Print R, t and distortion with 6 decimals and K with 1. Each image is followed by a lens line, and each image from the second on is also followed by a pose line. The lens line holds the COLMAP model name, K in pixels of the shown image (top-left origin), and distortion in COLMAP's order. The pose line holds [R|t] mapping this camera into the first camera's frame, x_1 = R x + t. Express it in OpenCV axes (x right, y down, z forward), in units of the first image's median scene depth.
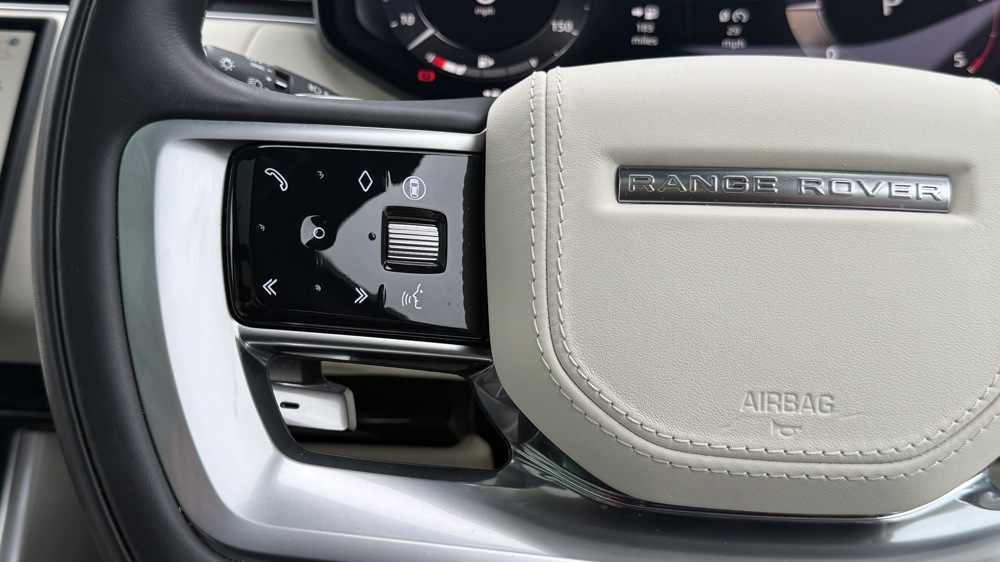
lens RADIAL K [[1069.6, 0, 500.0], [0, 1069.6, 281.0], [0, 0, 1]] dist [0.208201, -0.610183]
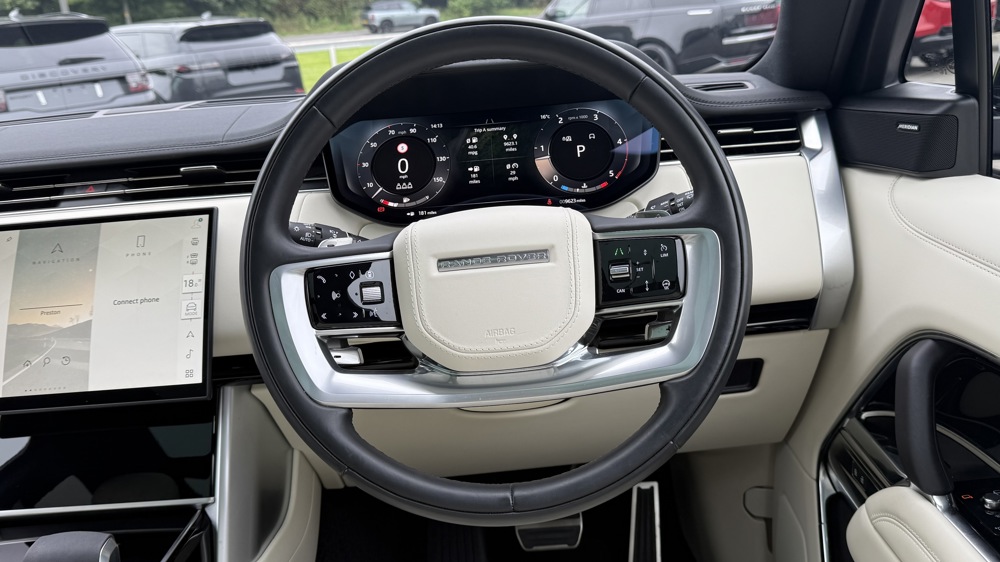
lens RADIAL K [[848.4, 0, 500.0], [0, 848.4, 281.0], [0, 0, 1]] dist [0.087191, -0.002388]
pose [[0.991784, -0.127394, -0.011660, 0.306775], [0.127616, 0.991605, 0.020808, -0.077698], [0.008912, -0.022125, 0.999715, -1.337189]]
